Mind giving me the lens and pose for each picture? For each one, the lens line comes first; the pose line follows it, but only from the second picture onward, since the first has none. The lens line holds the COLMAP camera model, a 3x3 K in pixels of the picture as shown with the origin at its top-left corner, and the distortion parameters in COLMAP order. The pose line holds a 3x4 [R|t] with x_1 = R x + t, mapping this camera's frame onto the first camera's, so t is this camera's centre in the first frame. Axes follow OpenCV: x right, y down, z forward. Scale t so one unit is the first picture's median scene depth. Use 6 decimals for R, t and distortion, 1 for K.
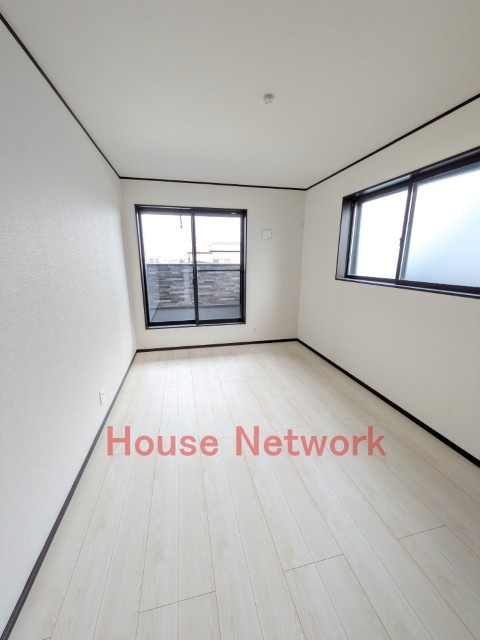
lens RADIAL K [[254.3, 0, 240.2], [0, 254.3, 322.4], [0, 0, 1]] dist [0.000357, -0.000078]
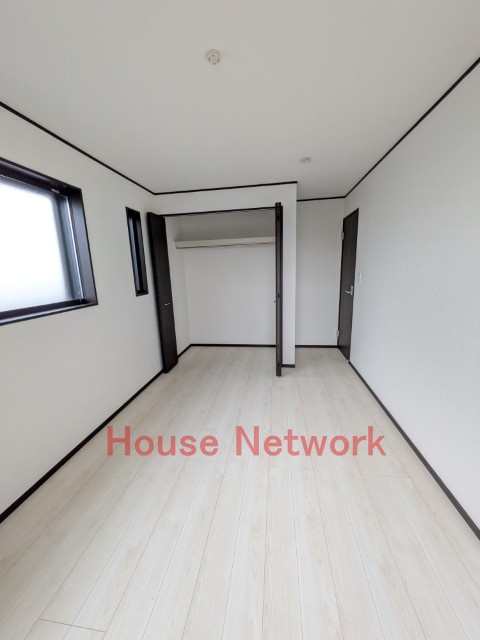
lens RADIAL K [[254.3, 0, 241.2], [0, 254.3, 321.4], [0, 0, 1]] dist [0.000357, -0.000078]
pose [[-0.933268, -0.041792, 0.356741, -0.186058], [0.119981, 0.899883, 0.419304, -0.344839], [-0.338548, 0.434125, -0.834818, 1.350323]]
